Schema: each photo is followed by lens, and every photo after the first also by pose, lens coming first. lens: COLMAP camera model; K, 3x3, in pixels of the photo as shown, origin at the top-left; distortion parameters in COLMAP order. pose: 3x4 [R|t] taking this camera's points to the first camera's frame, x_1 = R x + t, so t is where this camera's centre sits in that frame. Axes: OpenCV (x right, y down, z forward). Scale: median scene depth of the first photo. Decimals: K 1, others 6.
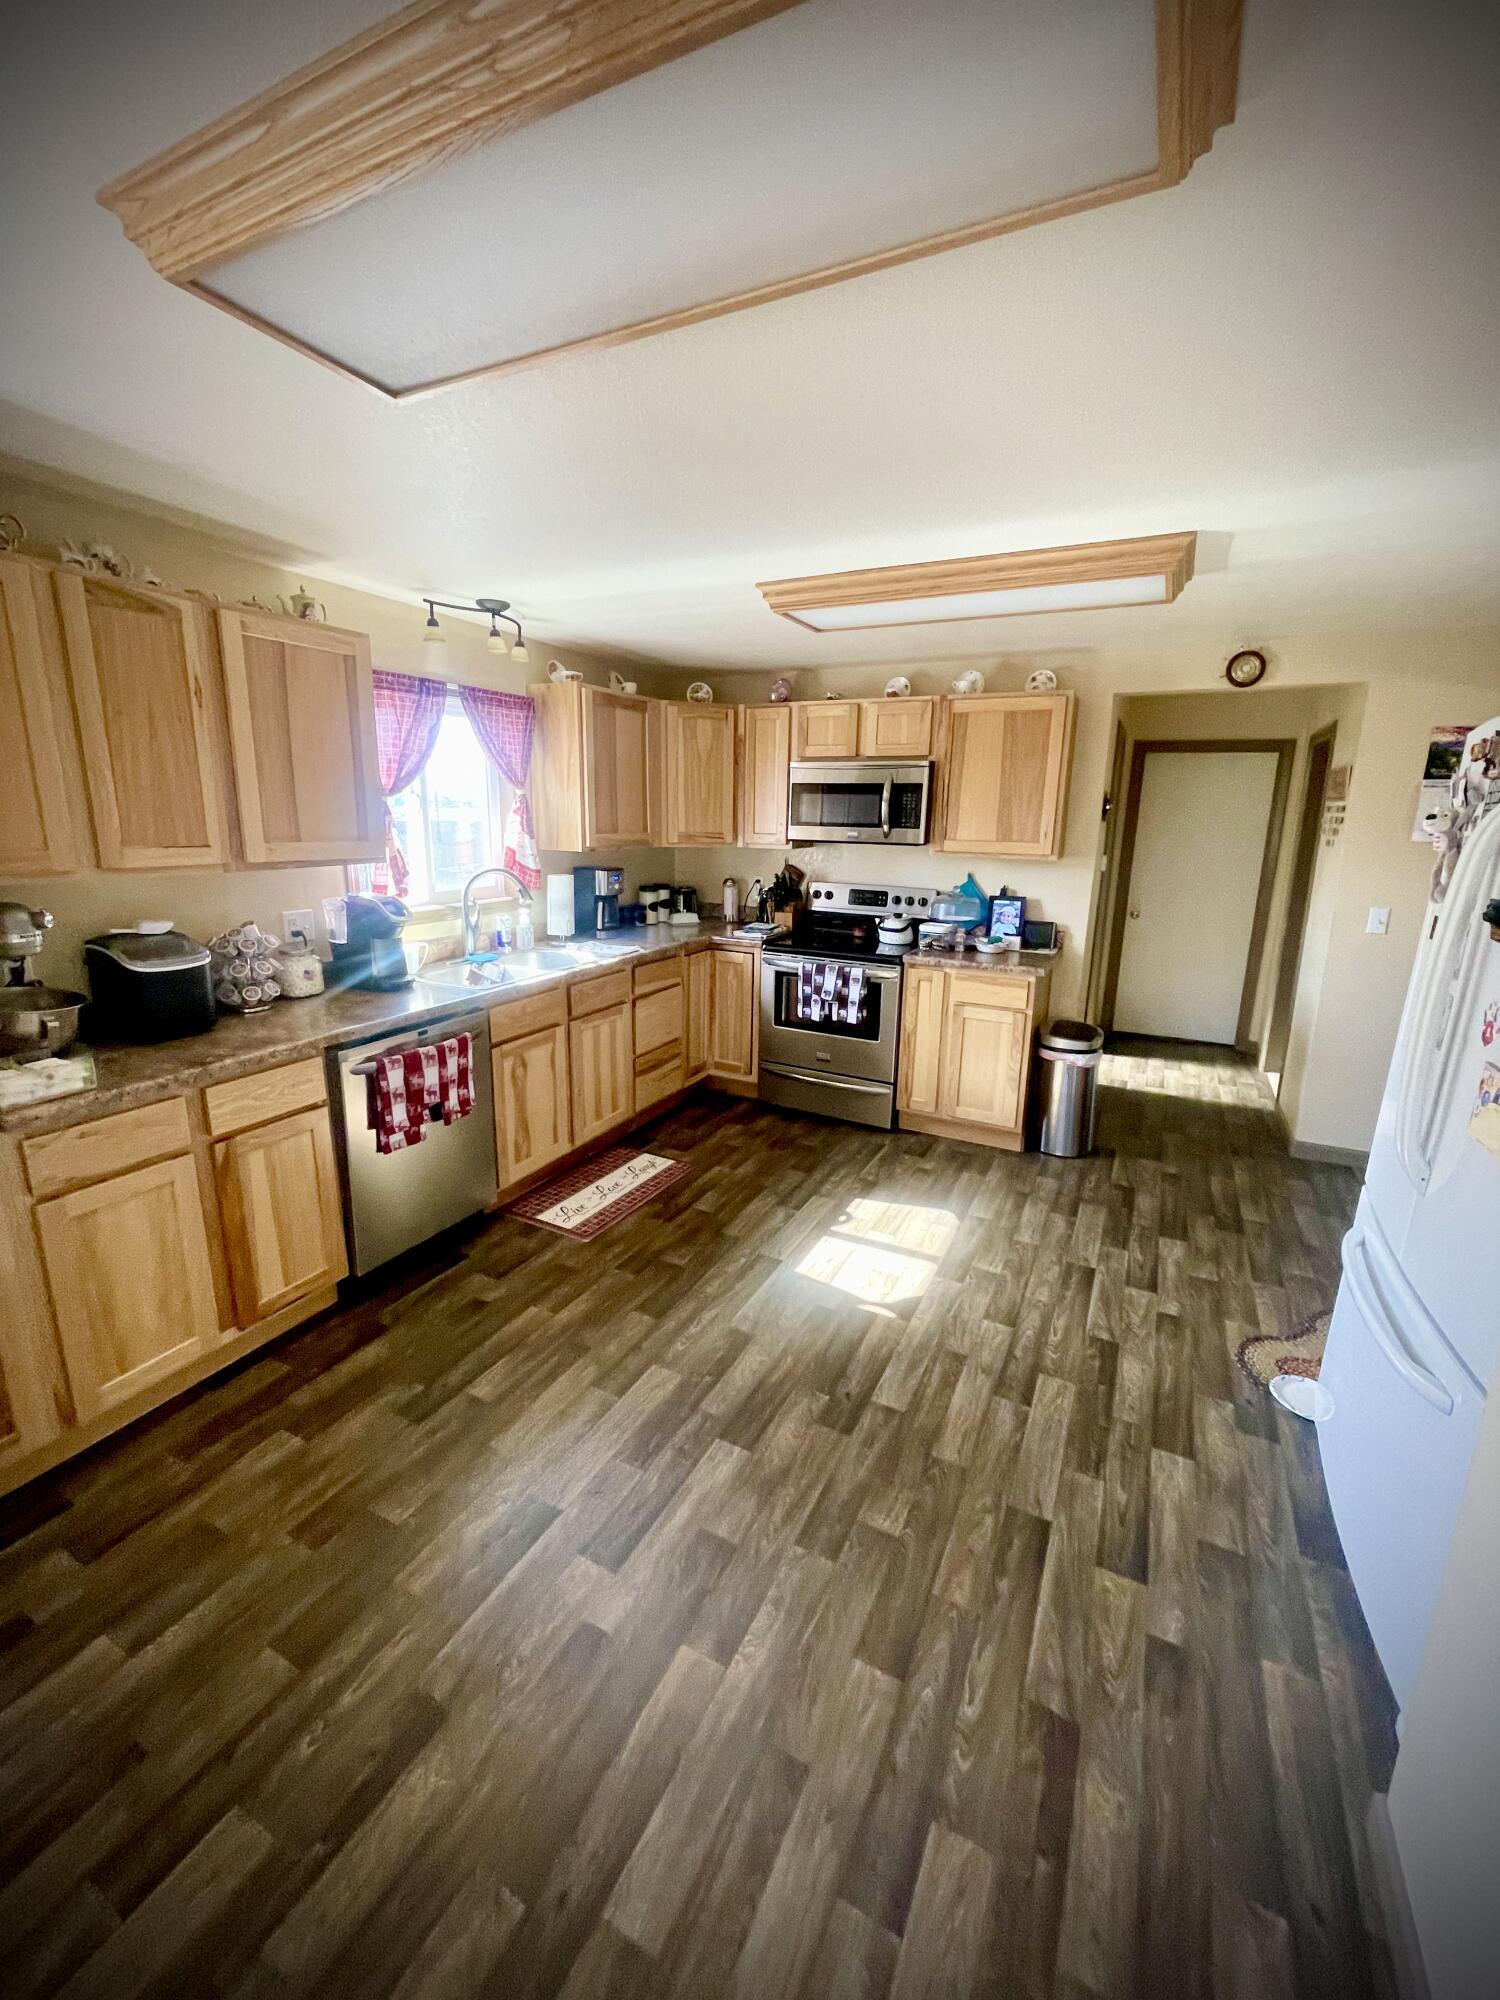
lens RADIAL K [[812.1, 0, 757.2], [0, 812.1, 991.1], [0, 0, 1]] dist [-0.001414, -0.000196]
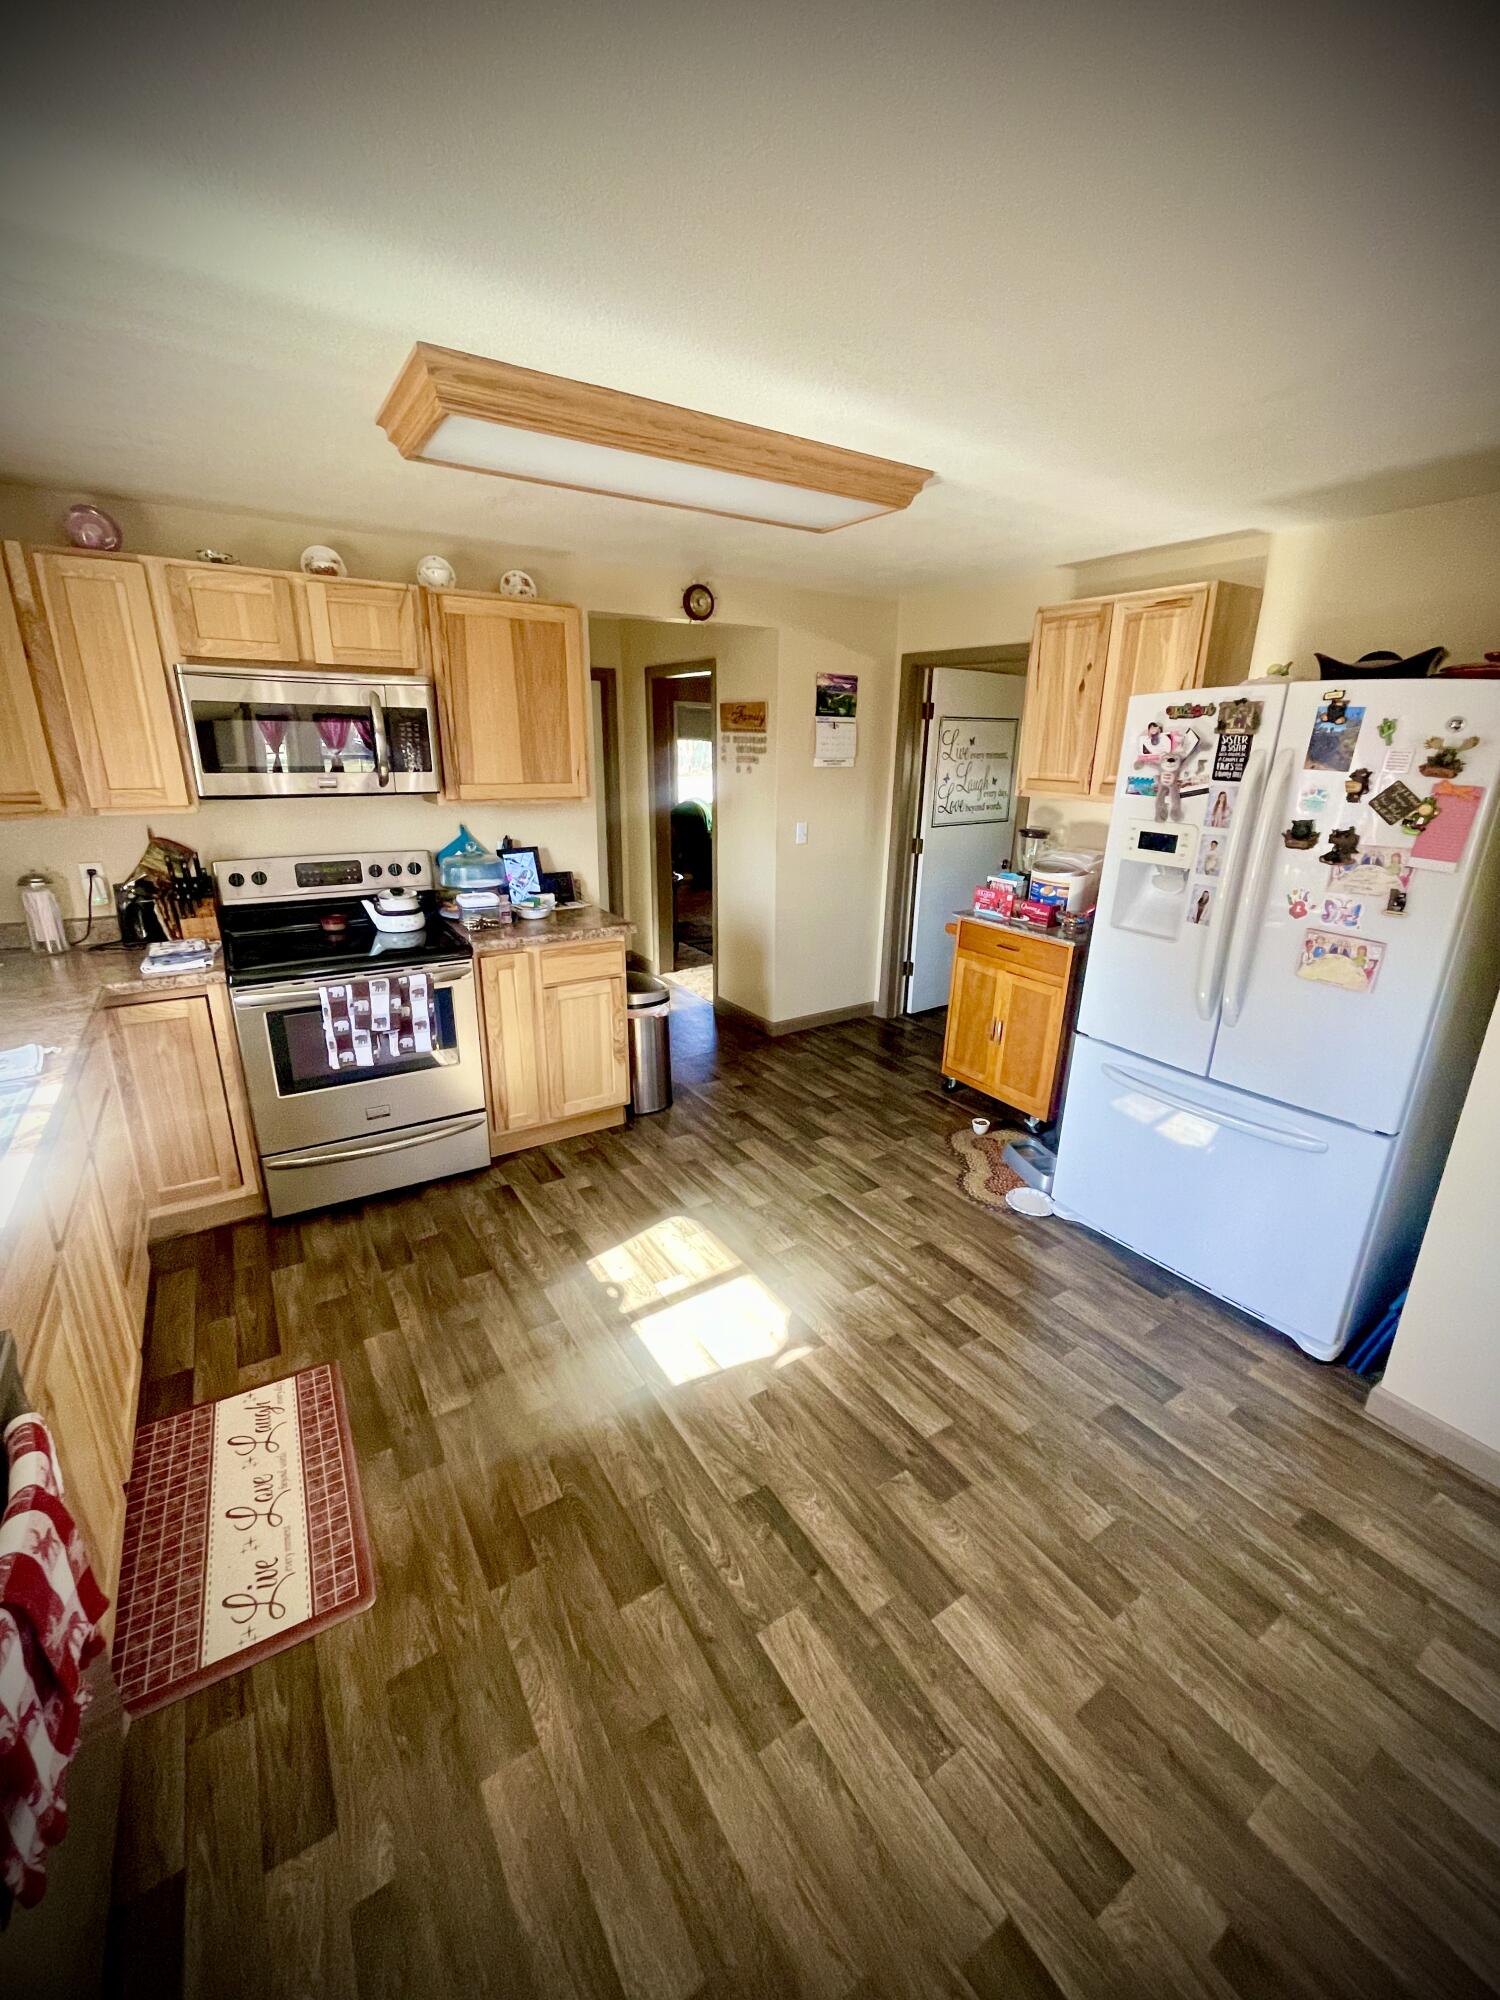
lens RADIAL K [[812.1, 0, 757.2], [0, 812.1, 991.1], [0, 0, 1]] dist [-0.001414, -0.000196]
pose [[0.500004, -0.265062, 0.824463, -0.329688], [0.182282, 0.962894, 0.199020, -0.106246], [-0.846623, 0.050774, 0.529766, 0.390612]]
